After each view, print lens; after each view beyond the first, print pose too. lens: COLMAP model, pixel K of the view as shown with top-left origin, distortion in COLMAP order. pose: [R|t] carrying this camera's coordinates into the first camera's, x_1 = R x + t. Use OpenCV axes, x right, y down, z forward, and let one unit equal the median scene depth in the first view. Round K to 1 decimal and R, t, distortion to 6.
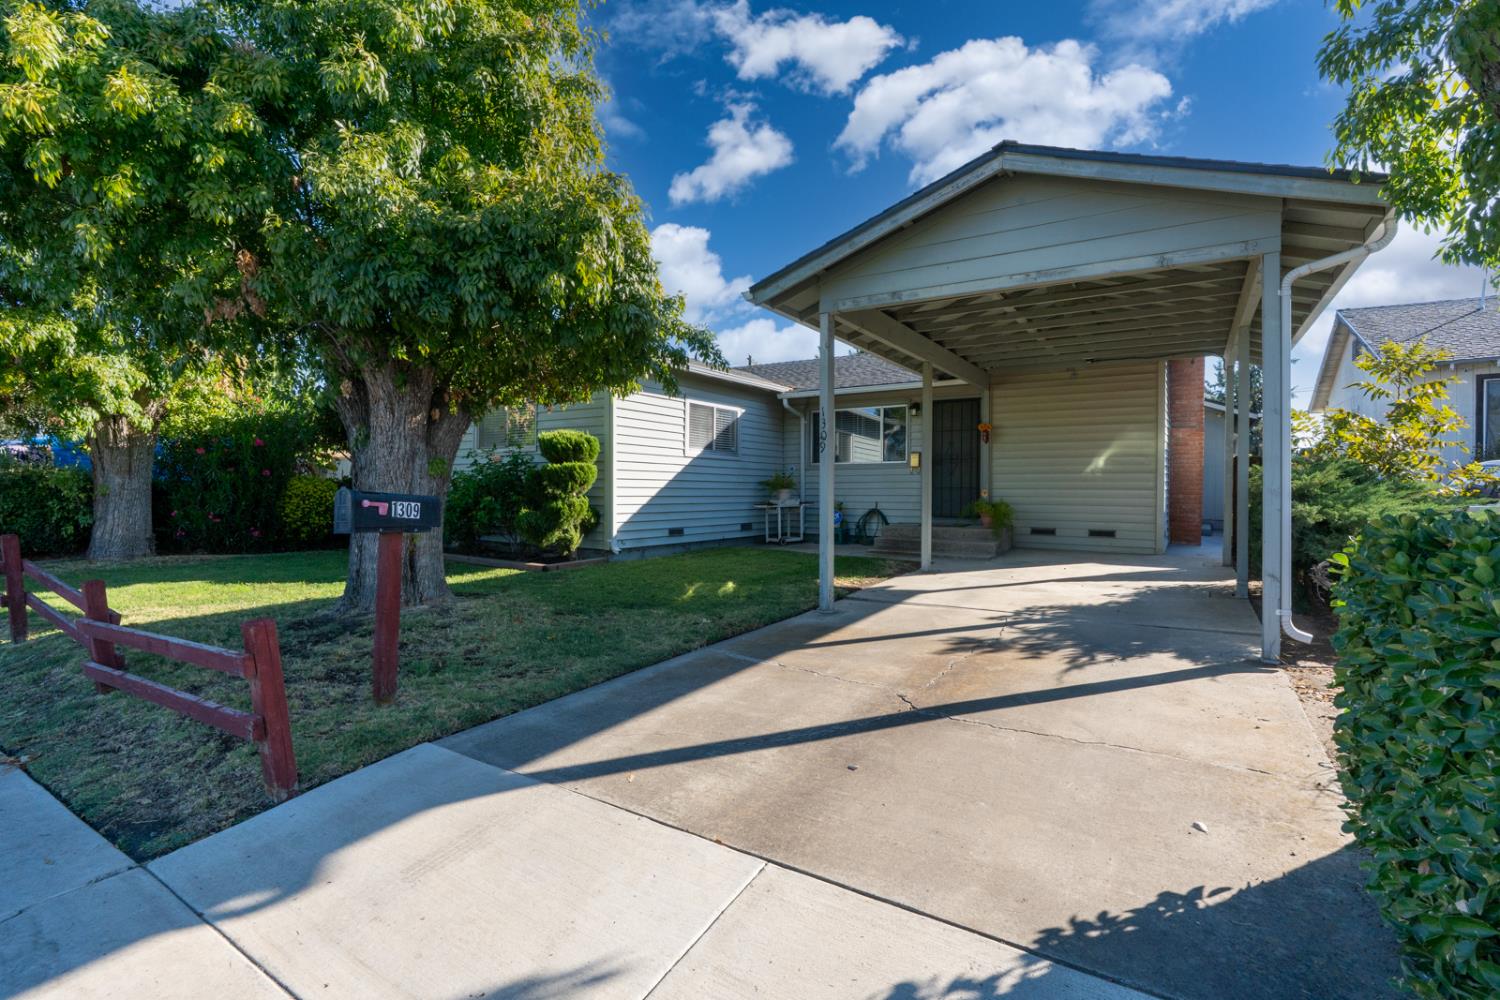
lens RADIAL K [[684.7, 0, 761.6], [0, 684.7, 490.0], [0, 0, 1]] dist [-0.002464, 0.000145]
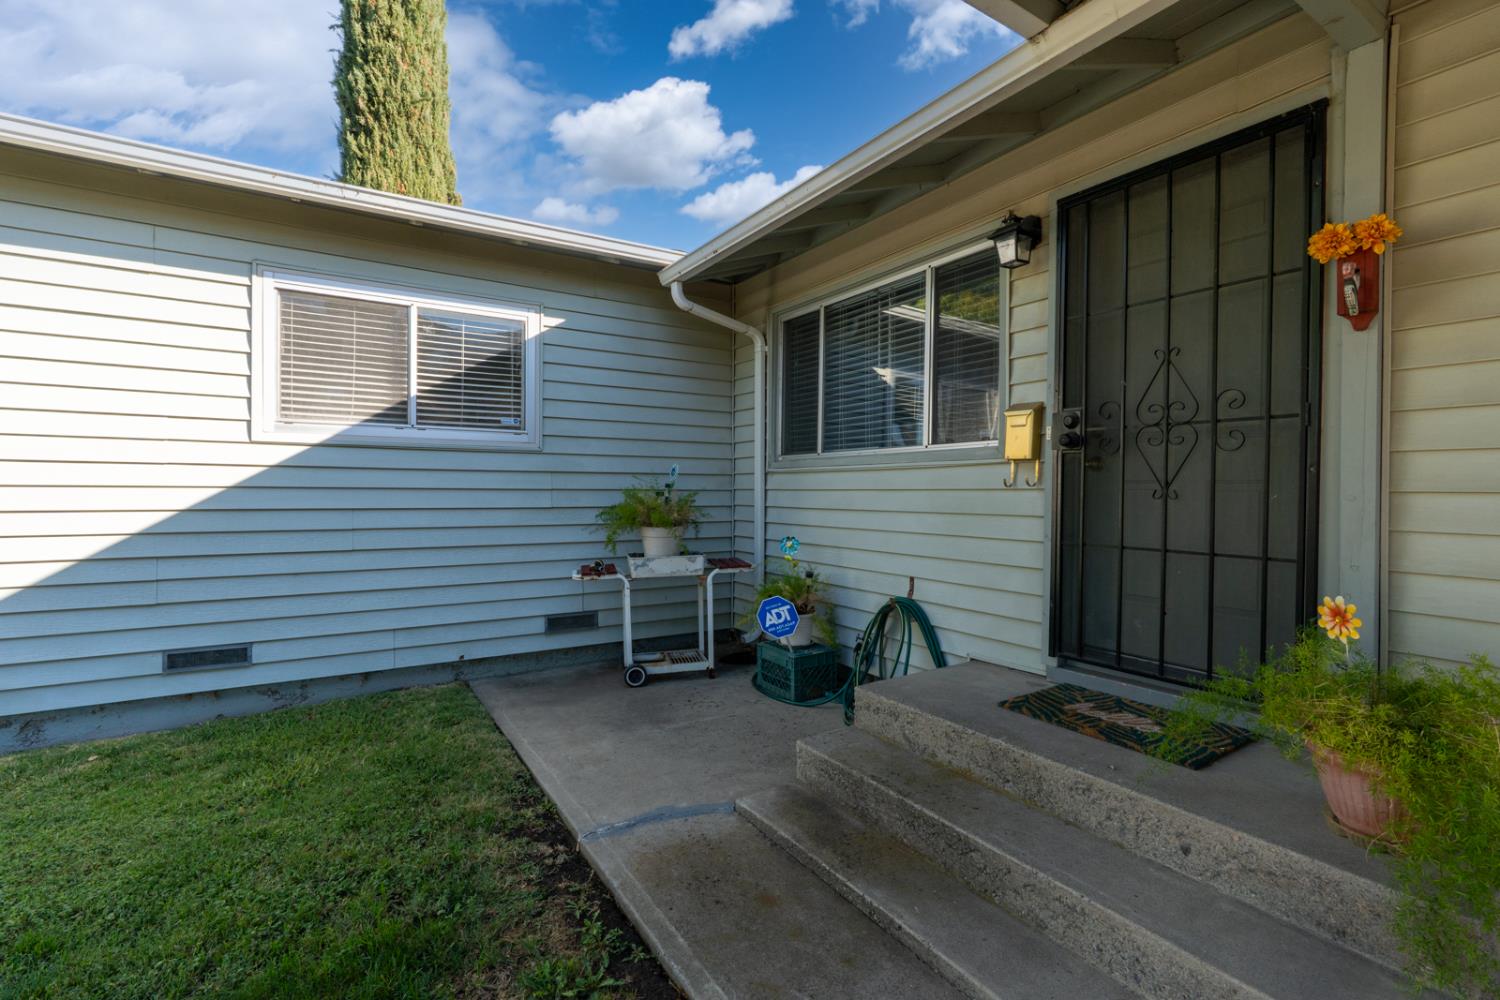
lens RADIAL K [[684.7, 0, 751.1], [0, 684.7, 495.3], [0, 0, 1]] dist [-0.002464, 0.000145]
pose [[0.905863, 0.006249, -0.423525, 0.237292], [-0.003773, 0.999971, 0.006685, -0.021589], [0.423554, -0.004458, 0.905860, 0.703826]]
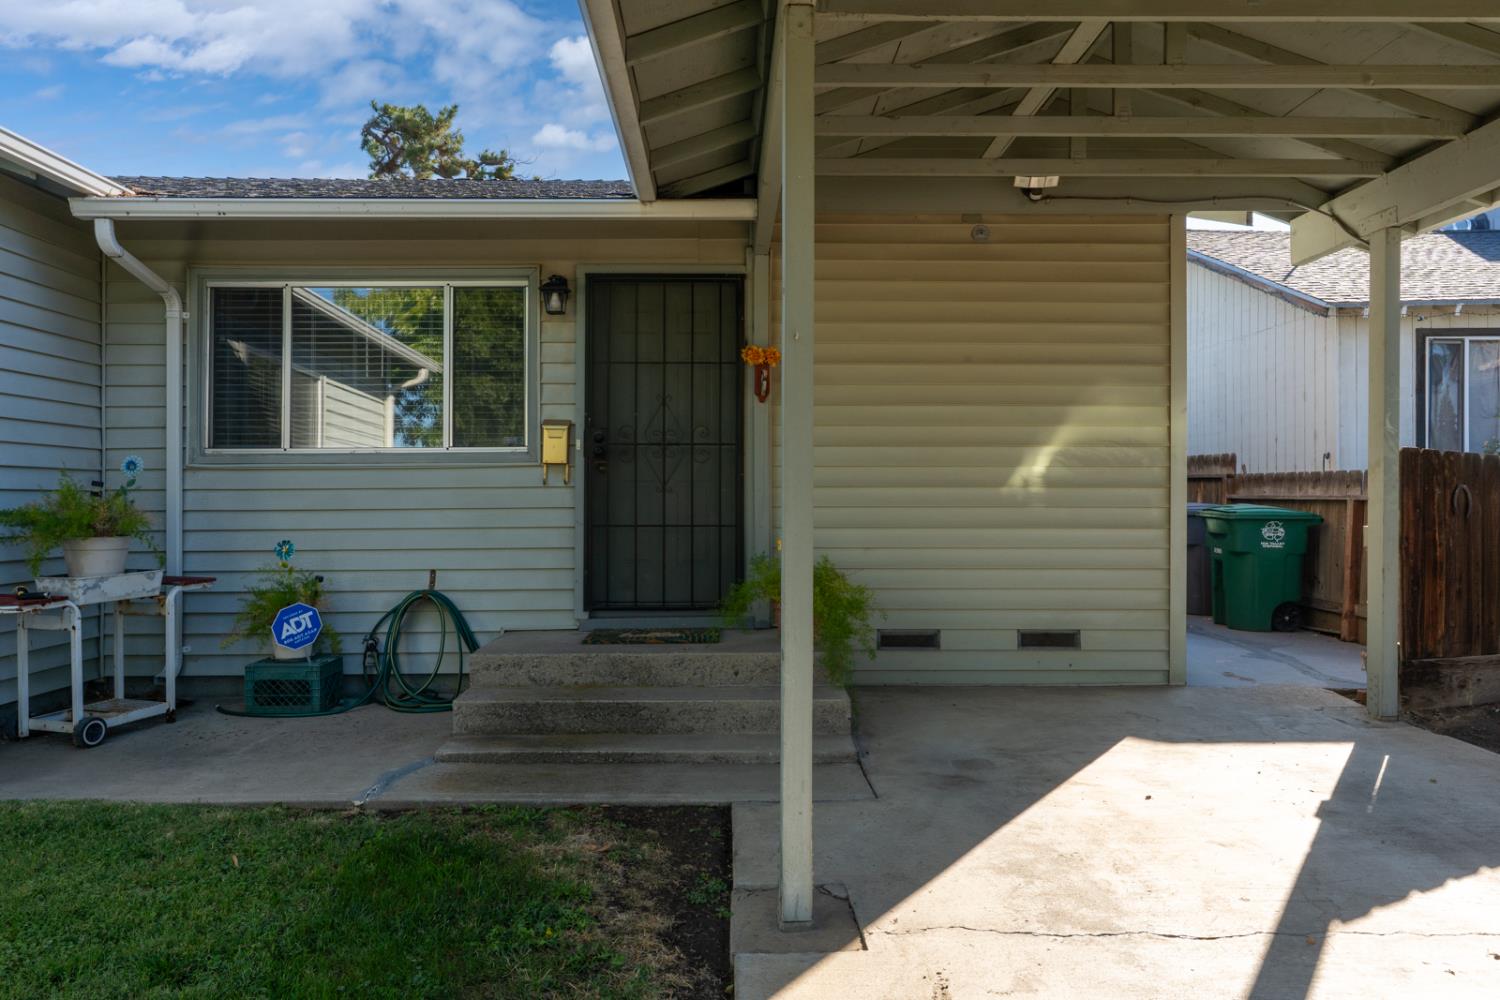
lens RADIAL K [[1021.3, 0, 760.7], [0, 1021.3, 489.4], [0, 0, 1]] dist [0.006099, -0.001421]
pose [[0.836016, -0.000399, 0.548705, 0.030347], [0.006083, 0.999945, -0.008541, -0.016316], [-0.548671, 0.010479, 0.835973, 0.512012]]
